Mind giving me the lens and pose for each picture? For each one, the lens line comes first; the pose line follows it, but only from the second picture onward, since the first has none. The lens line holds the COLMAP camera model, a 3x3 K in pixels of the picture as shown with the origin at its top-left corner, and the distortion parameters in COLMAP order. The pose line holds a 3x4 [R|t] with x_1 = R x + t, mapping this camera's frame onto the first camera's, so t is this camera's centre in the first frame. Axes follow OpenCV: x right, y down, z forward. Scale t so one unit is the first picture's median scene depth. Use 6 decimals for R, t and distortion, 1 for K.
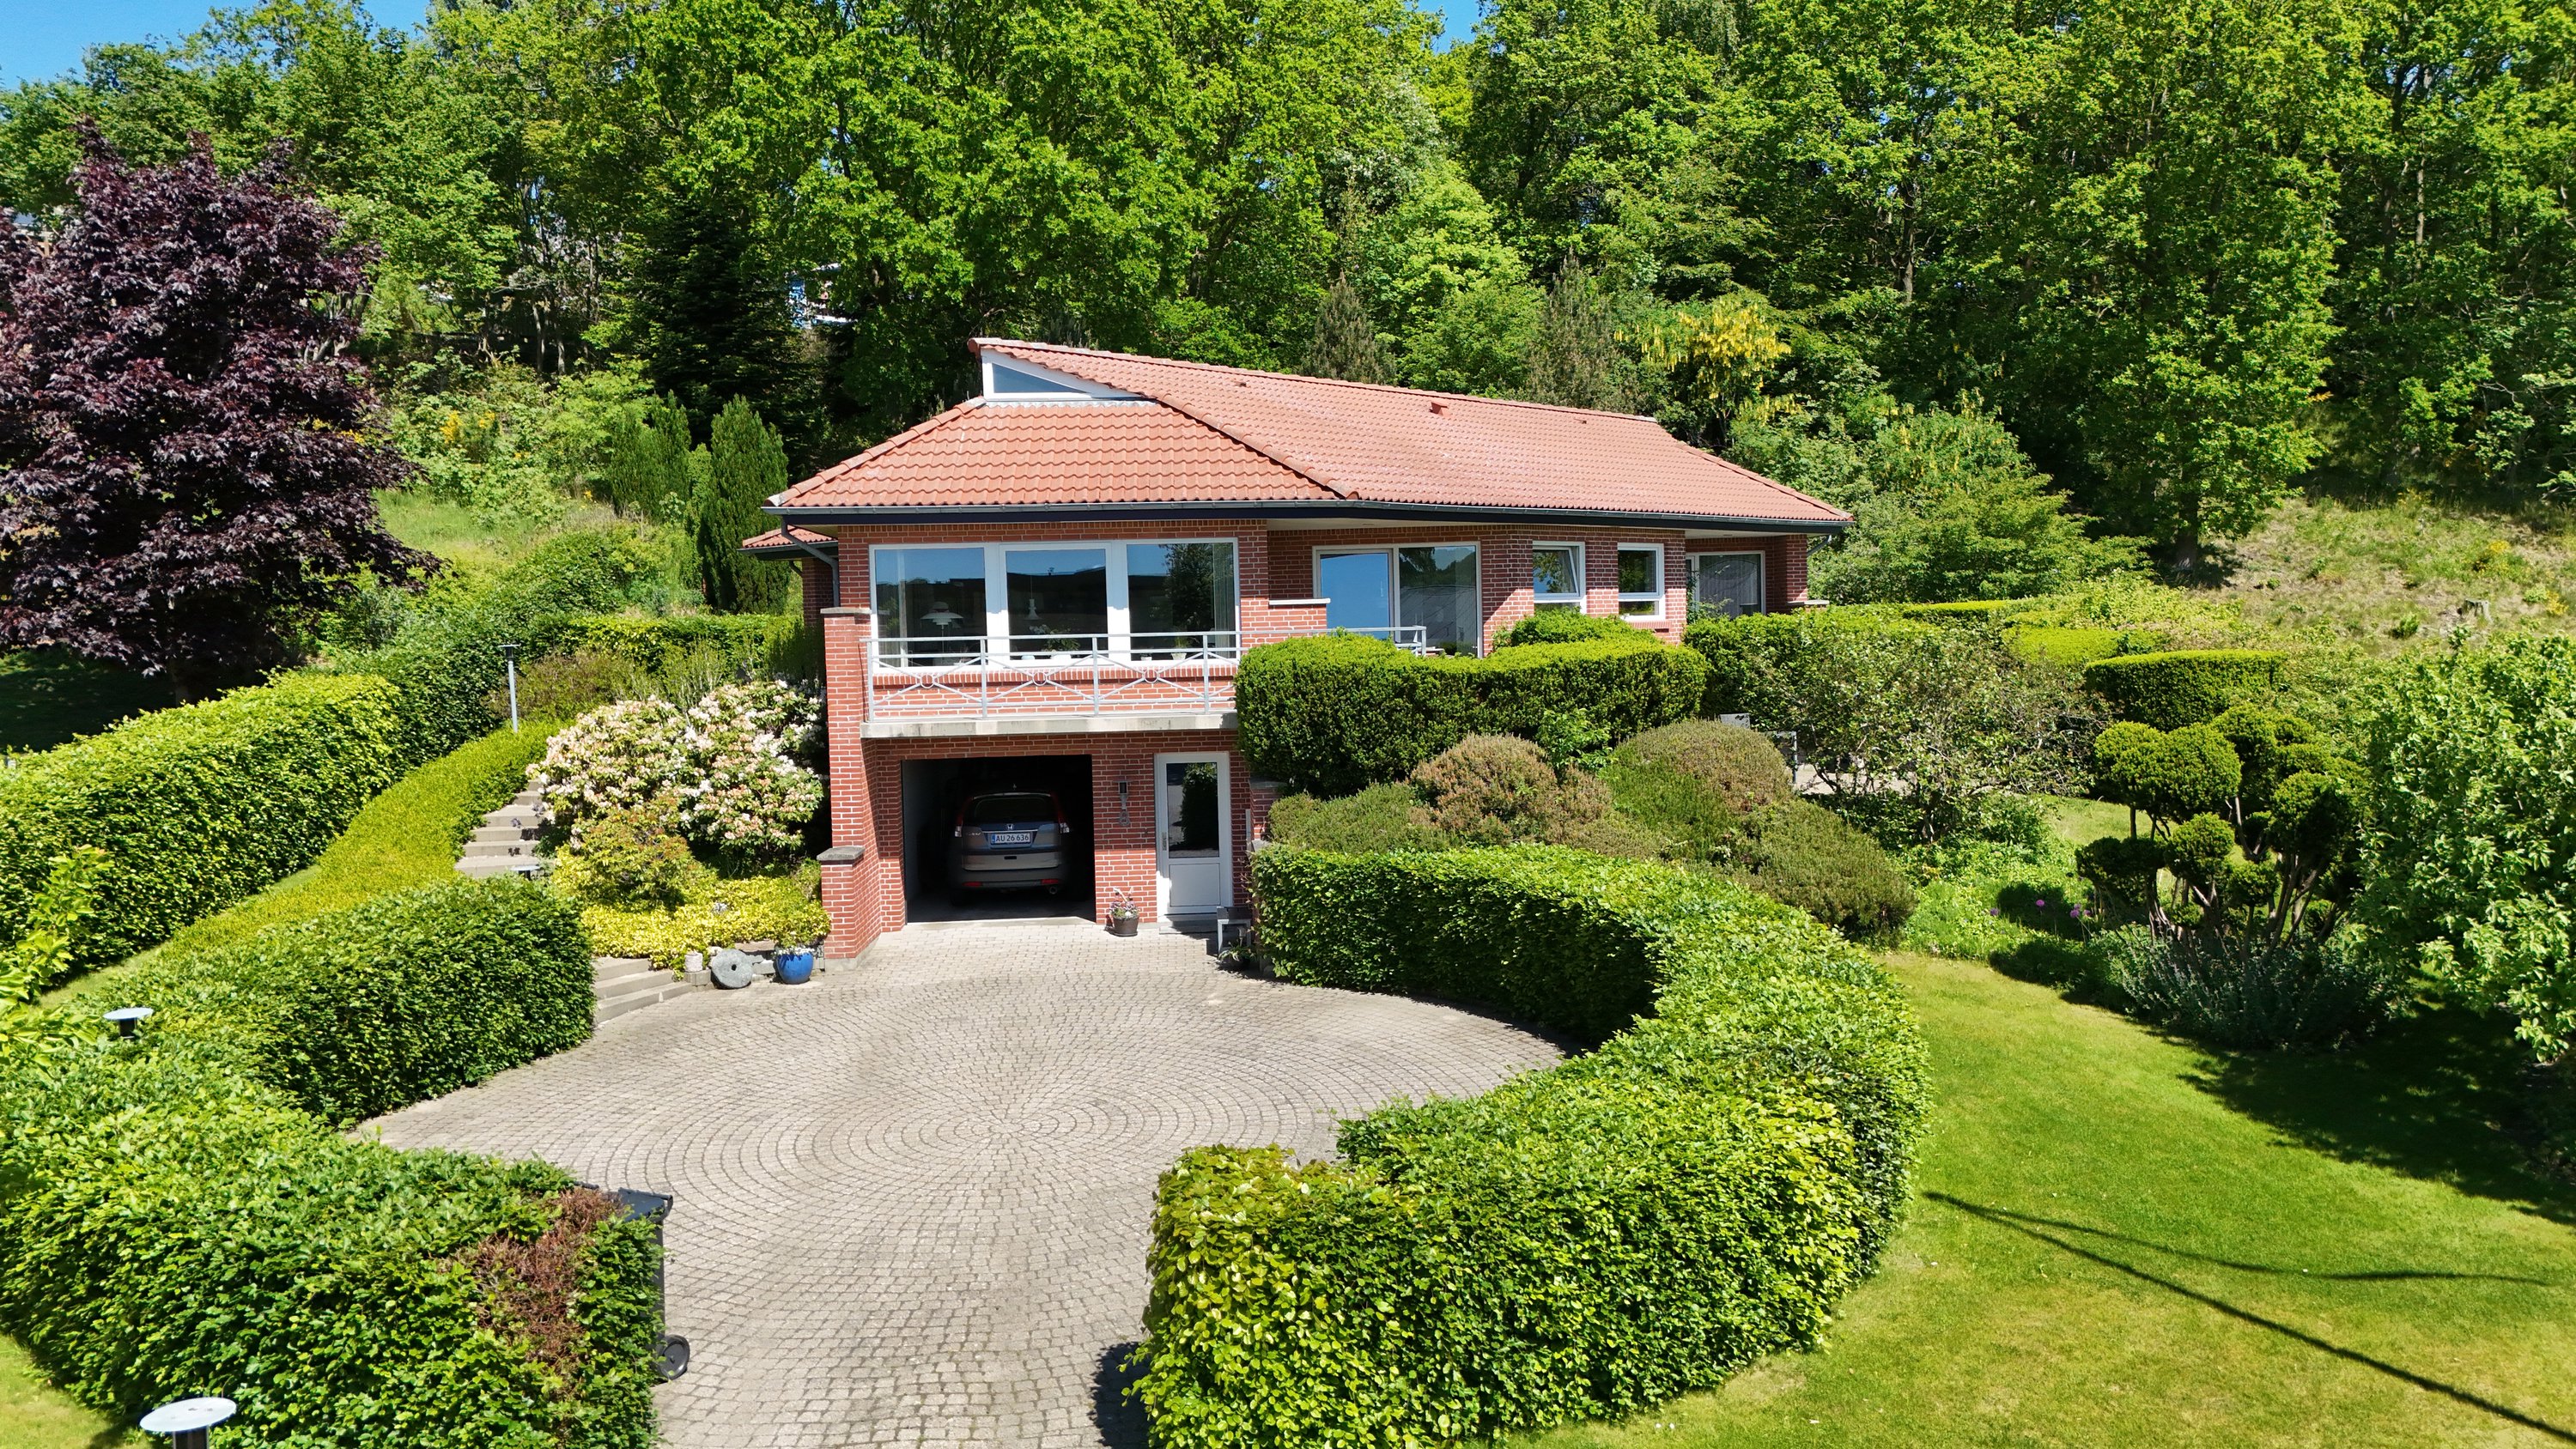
lens RADIAL K [[1884.7, 0, 1291.3], [0, 1884.7, 730.1], [0, 0, 1]] dist [0.086613, -0.092934]
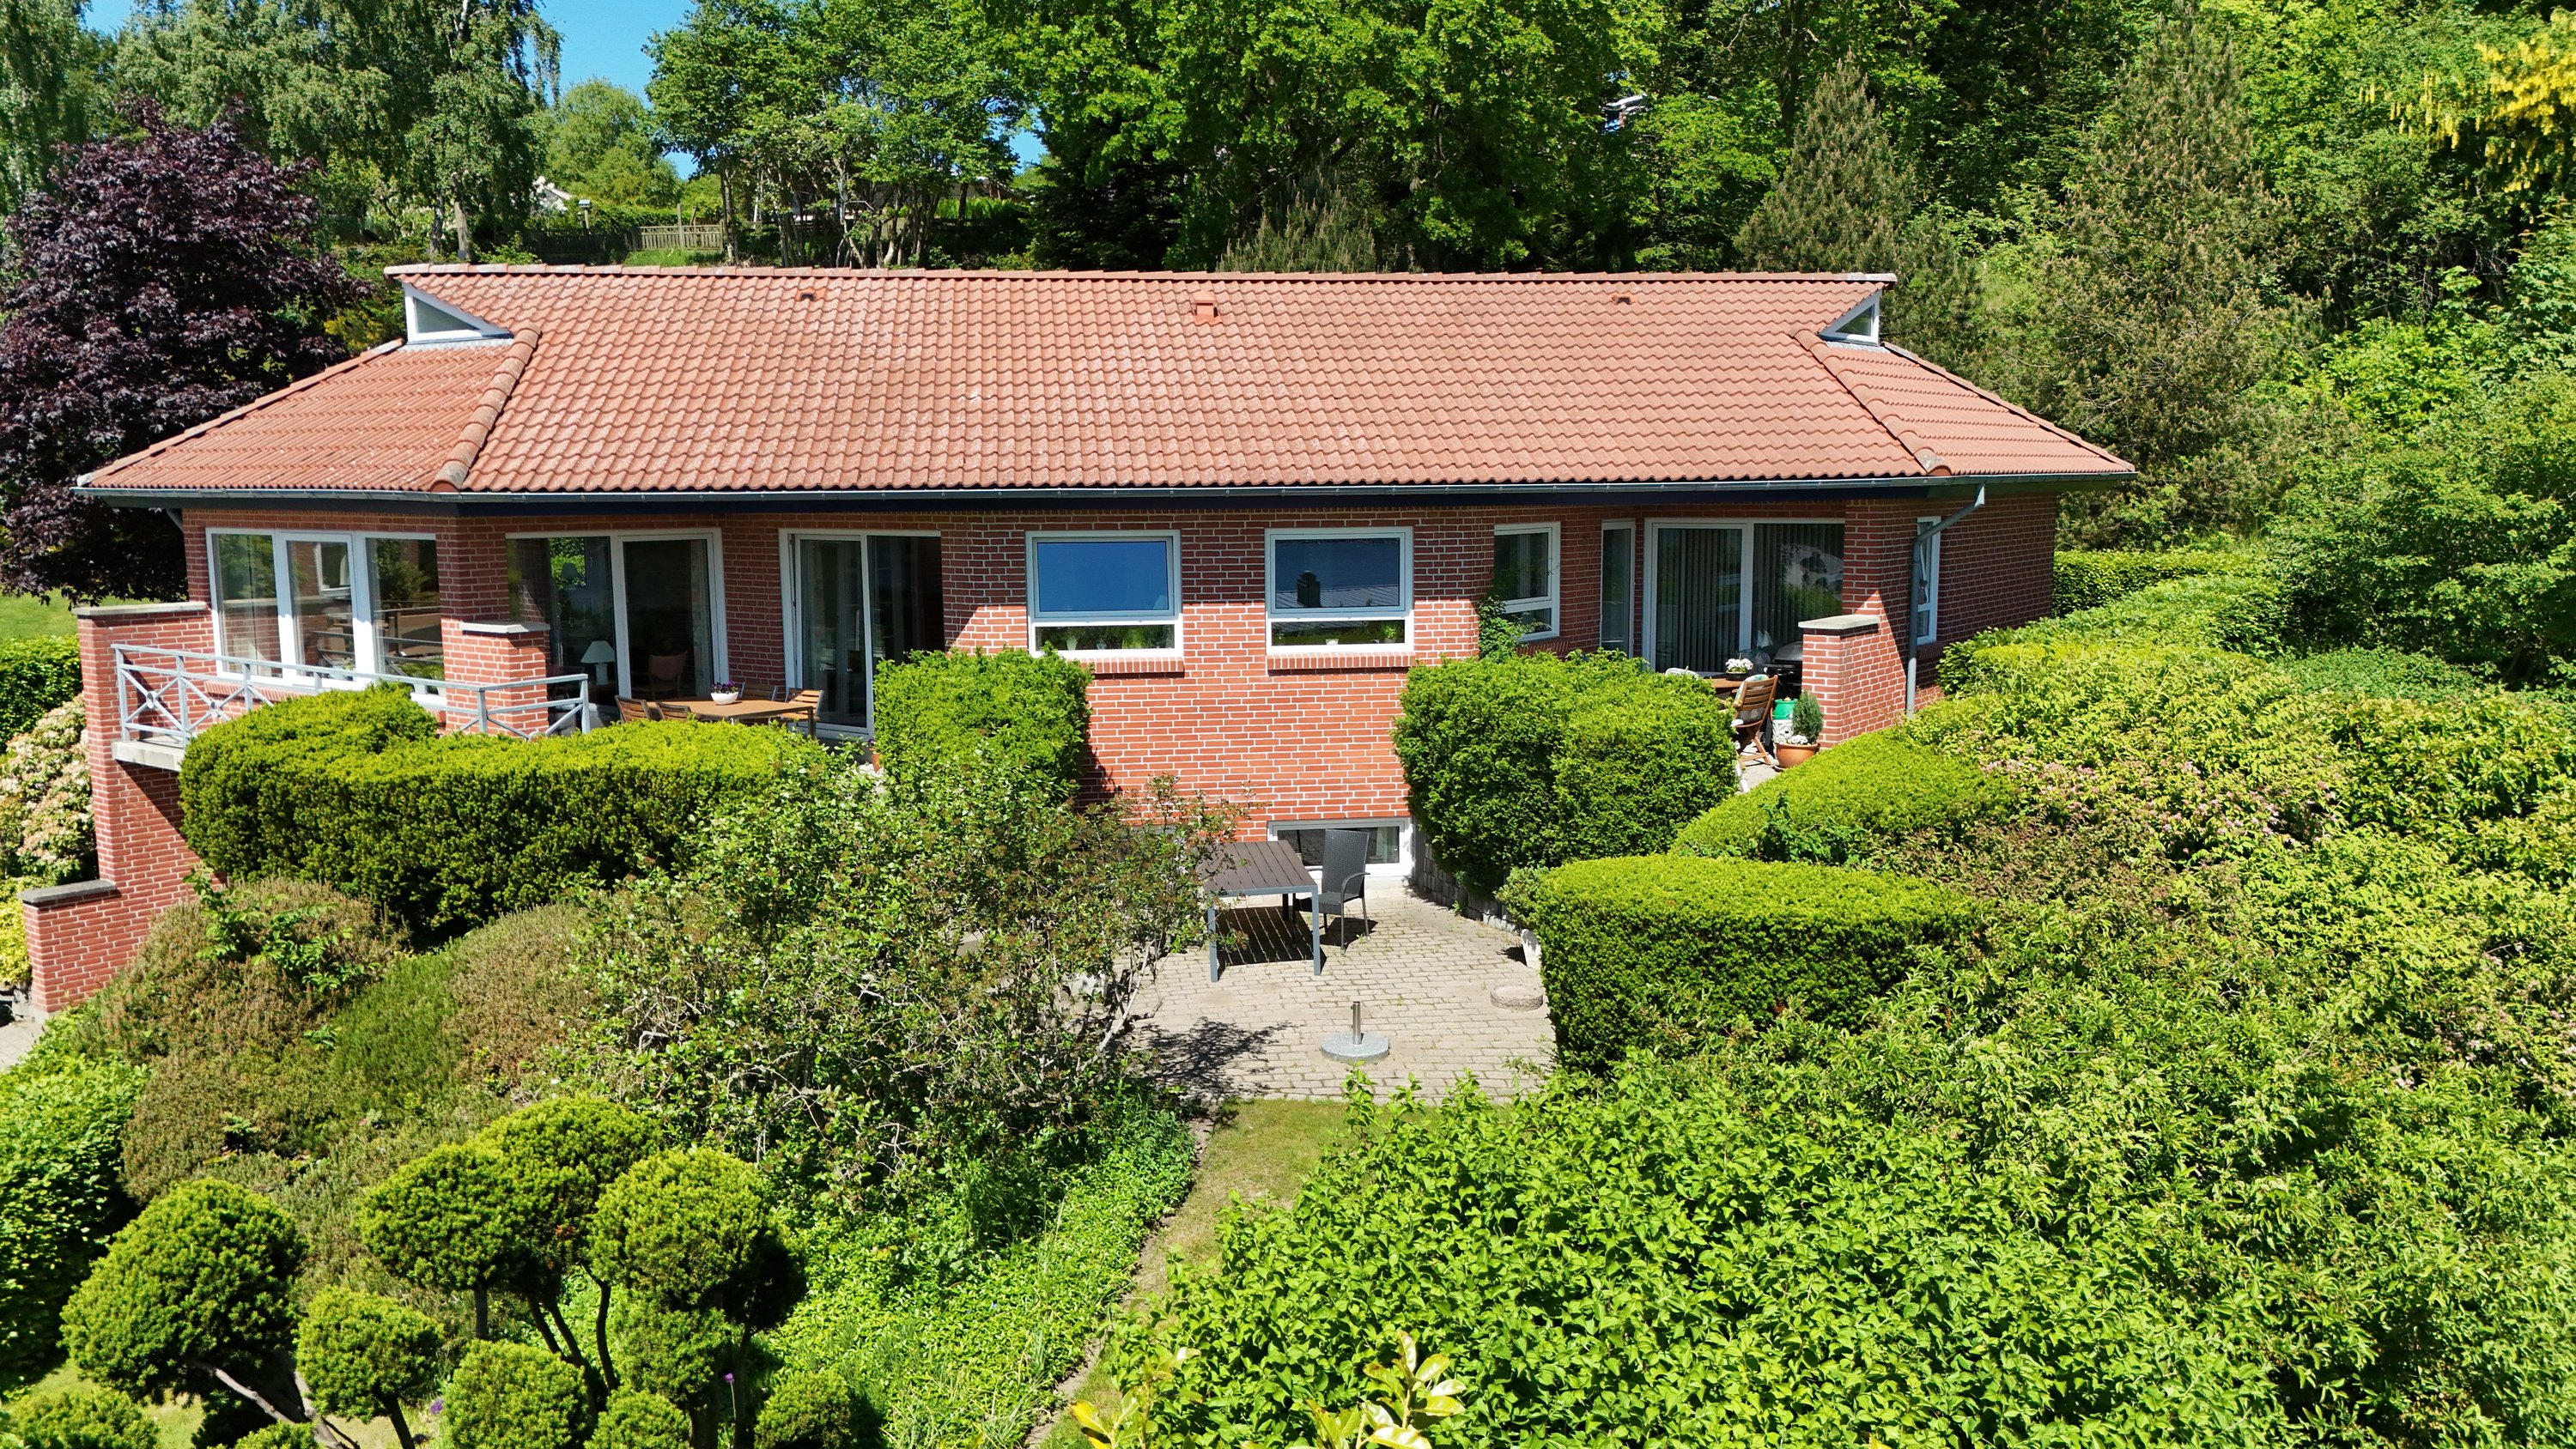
lens RADIAL K [[1884.7, 0, 1277.7], [0, 1884.7, 705.2], [0, 0, 1]] dist [0.086613, -0.092934]
pose [[0.764055, 0.099315, -0.637461, 0.698110], [-0.046631, 0.993997, 0.098971, -0.125078], [0.643463, -0.045894, 0.764100, 0.638922]]
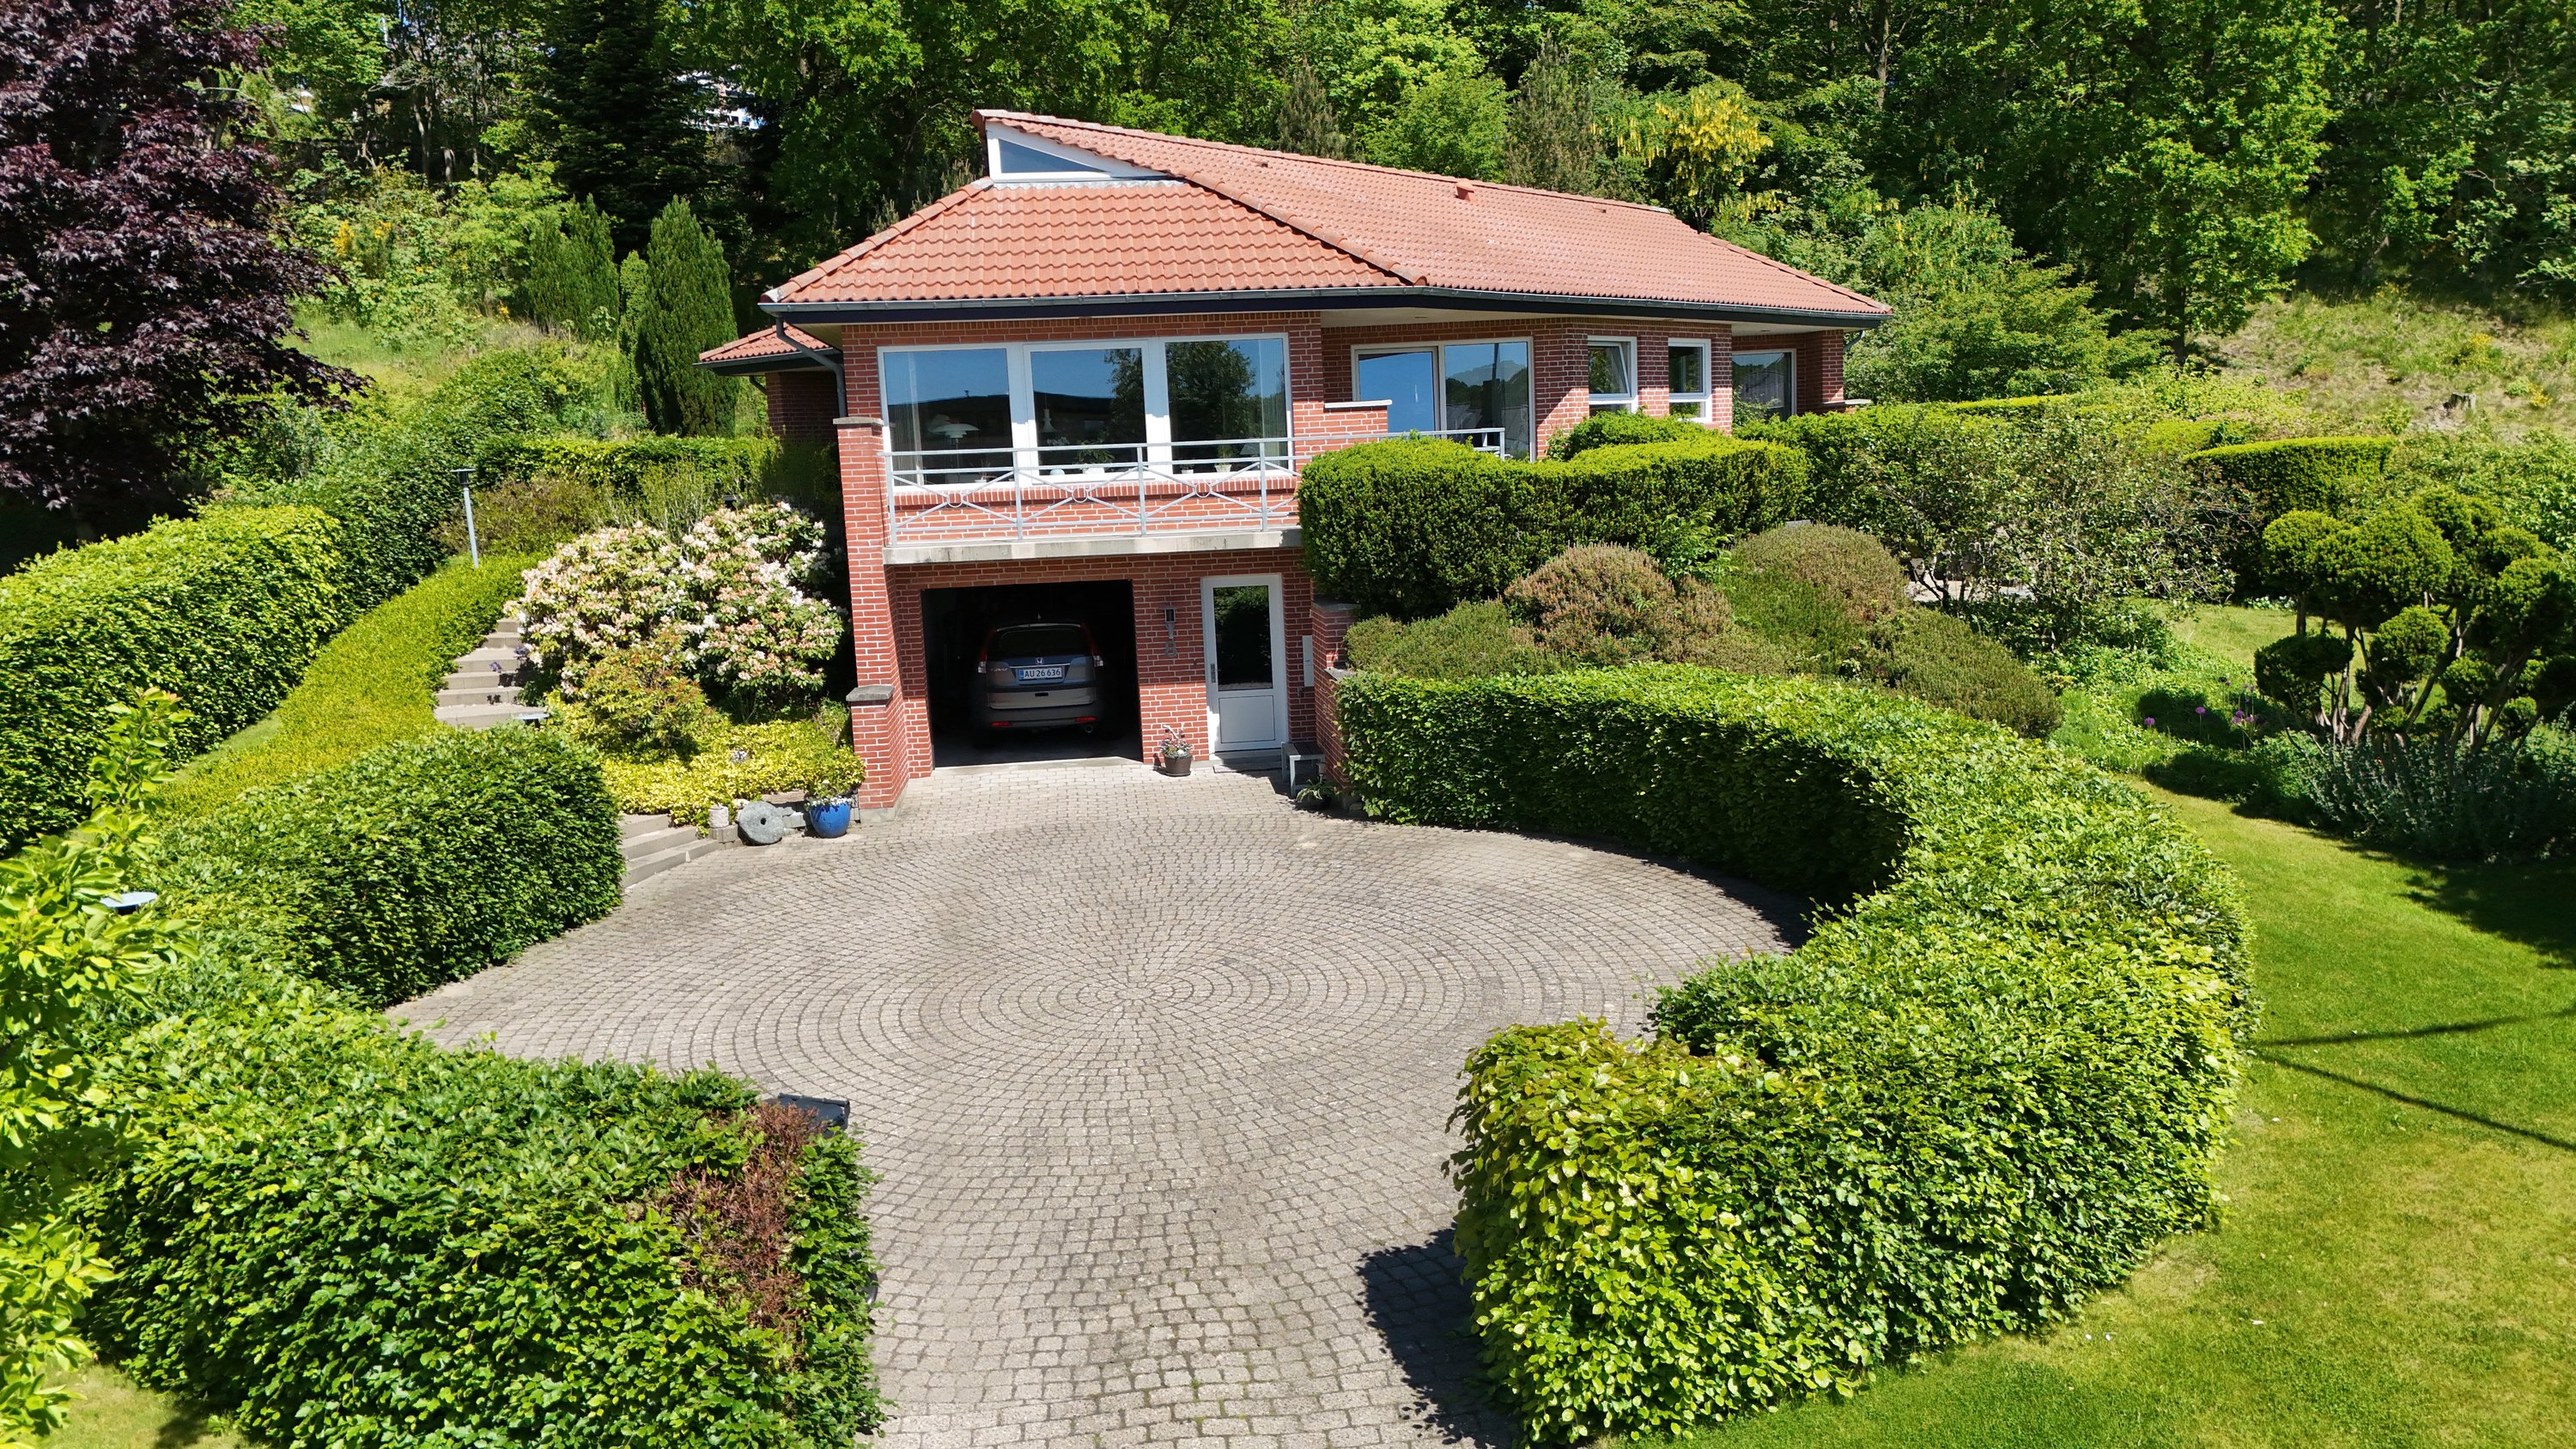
lens RADIAL K [[1884.7, 0, 1289.1], [0, 1884.7, 726.6], [0, 0, 1]] dist [0.086613, -0.092934]
pose [[0.998197, -0.026891, 0.053670, -0.081652], [0.022181, 0.996005, 0.086496, 0.007063], [-0.055782, -0.085150, 0.994805, 0.085563]]
